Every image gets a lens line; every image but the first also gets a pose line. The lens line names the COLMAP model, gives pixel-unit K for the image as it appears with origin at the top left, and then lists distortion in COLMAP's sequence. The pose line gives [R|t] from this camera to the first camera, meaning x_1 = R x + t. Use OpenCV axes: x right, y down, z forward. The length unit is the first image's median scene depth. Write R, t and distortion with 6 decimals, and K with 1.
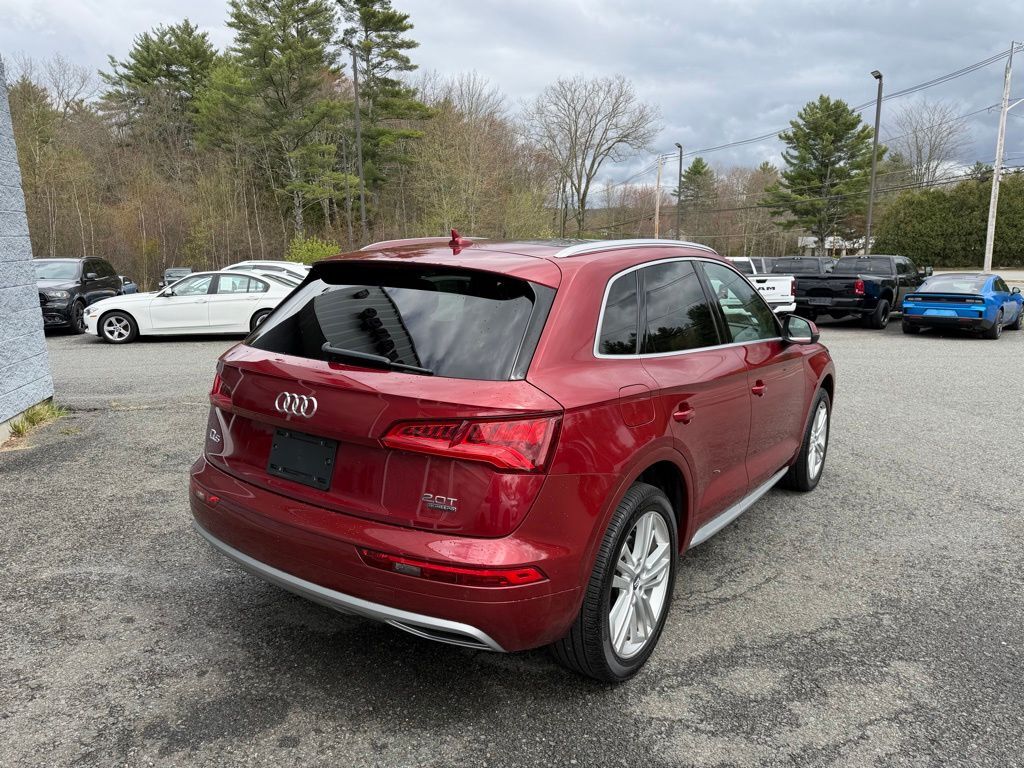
lens RADIAL K [[712.8, 0, 501.5], [0, 712.8, 384.9], [0, 0, 1]] dist [0.037003, -0.044946]
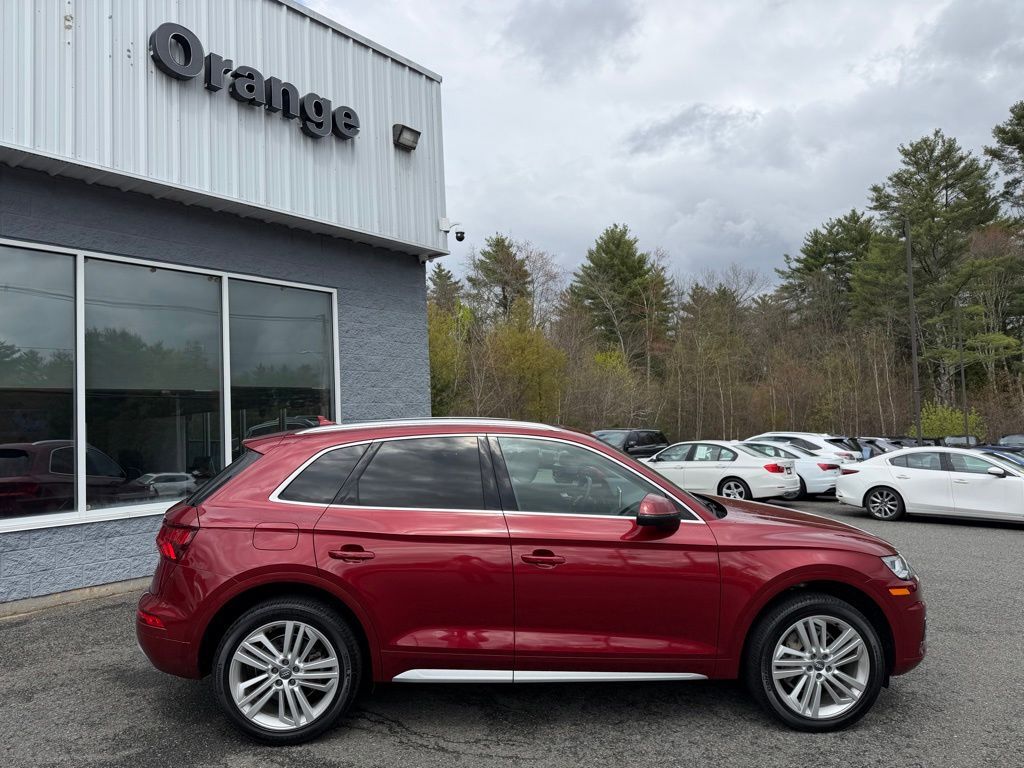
lens RADIAL K [[712.8, 0, 516.2], [0, 712.8, 386.7], [0, 0, 1]] dist [0.037003, -0.044946]
pose [[0.643573, -0.045519, -0.764030, 0.069078], [-0.132611, 0.976501, -0.169881, -0.003483], [0.753809, 0.210649, 0.622414, 0.017004]]
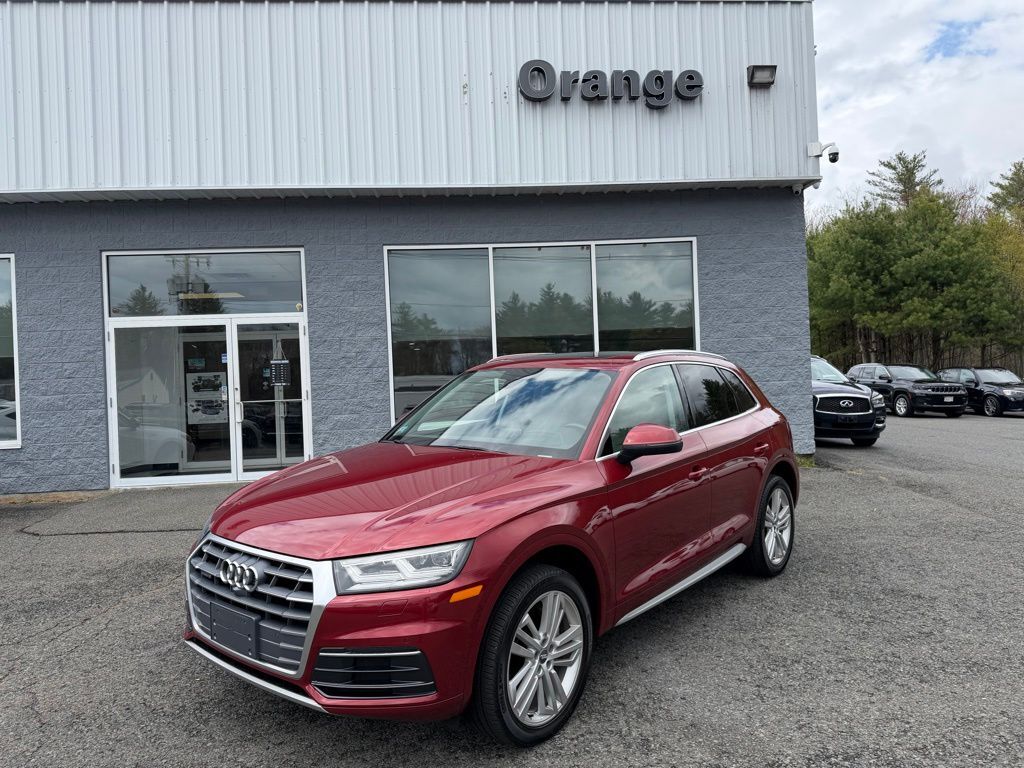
lens RADIAL K [[712.8, 0, 512.4], [0, 712.8, 390.0], [0, 0, 1]] dist [0.037003, -0.044946]
pose [[-0.117304, 0.027284, -0.992721, 0.102664], [-0.161999, 0.985707, 0.046234, -0.009265], [0.979794, 0.166244, -0.111208, 0.058603]]
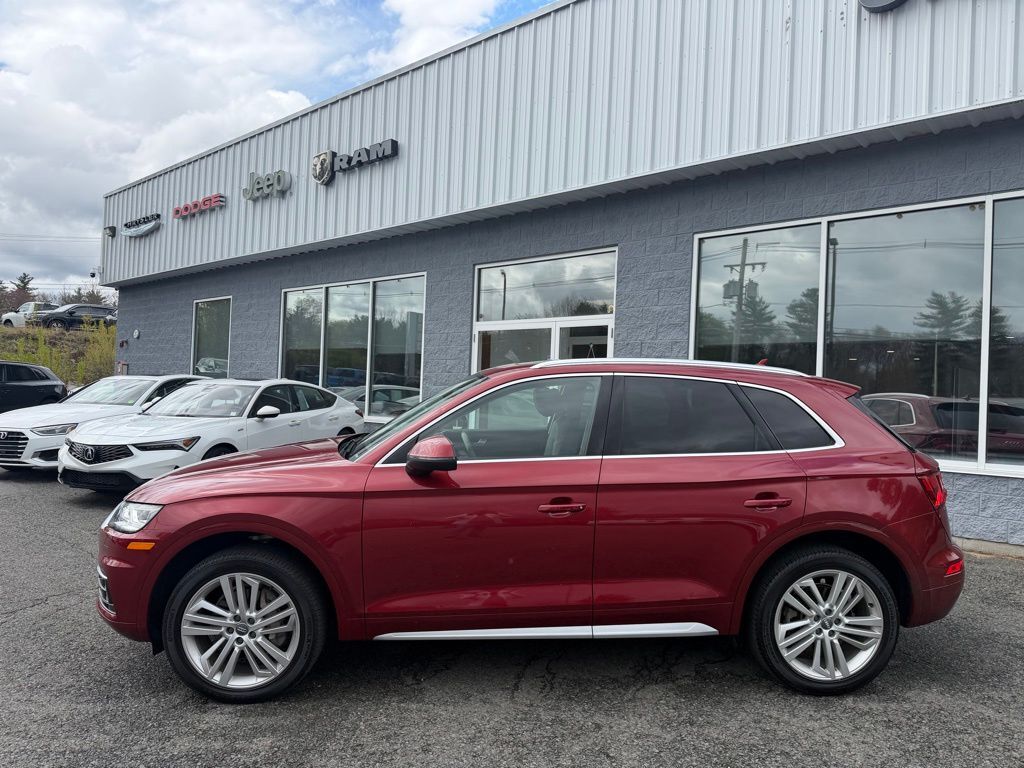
lens RADIAL K [[712.8, 0, 511.5], [0, 712.8, 391.2], [0, 0, 1]] dist [0.037003, -0.044946]
pose [[-0.798213, -0.015493, -0.602175, 0.058706], [-0.144747, 0.975312, 0.166776, -0.017396], [0.584725, 0.220286, -0.780750, 0.100580]]
